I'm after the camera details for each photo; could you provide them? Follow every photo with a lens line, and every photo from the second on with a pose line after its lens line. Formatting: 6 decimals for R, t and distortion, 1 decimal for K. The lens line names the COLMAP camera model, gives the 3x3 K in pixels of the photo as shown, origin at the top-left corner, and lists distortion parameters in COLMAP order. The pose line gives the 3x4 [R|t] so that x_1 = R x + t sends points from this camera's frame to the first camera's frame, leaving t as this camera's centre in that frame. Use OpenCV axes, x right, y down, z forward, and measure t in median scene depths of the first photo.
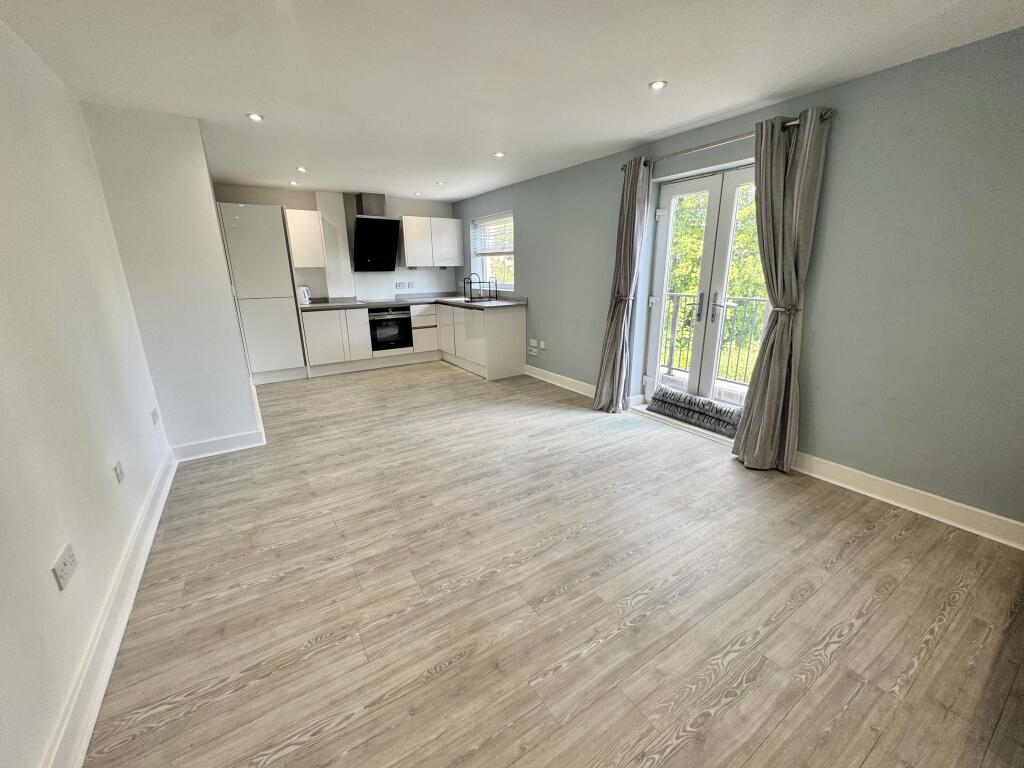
lens RADIAL K [[409.4, 0, 511.6], [0, 409.4, 382.0], [0, 0, 1]] dist [-0.000134, -0.000024]
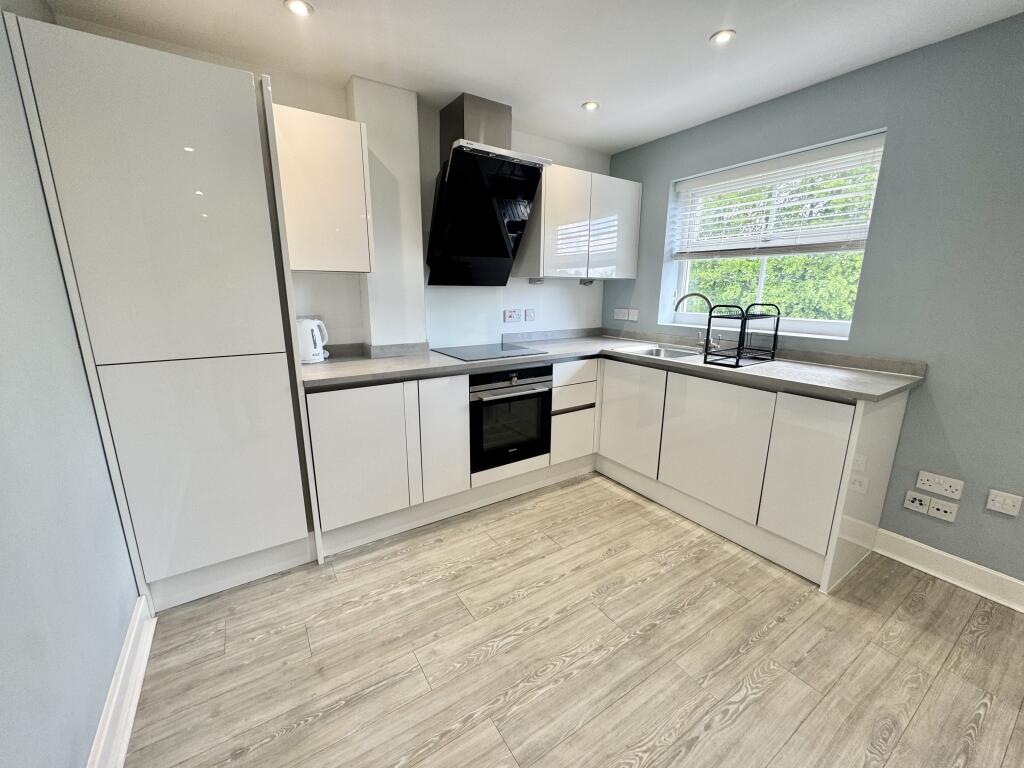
lens RADIAL K [[411.7, 0, 512.1], [0, 411.7, 384.3], [0, 0, 1]] dist [-0.002711, -0.000351]
pose [[0.999838, 0.016199, 0.007787, -0.366003], [-0.015847, 0.998938, -0.043272, -0.180380], [-0.008480, 0.043142, 0.999033, 0.697290]]
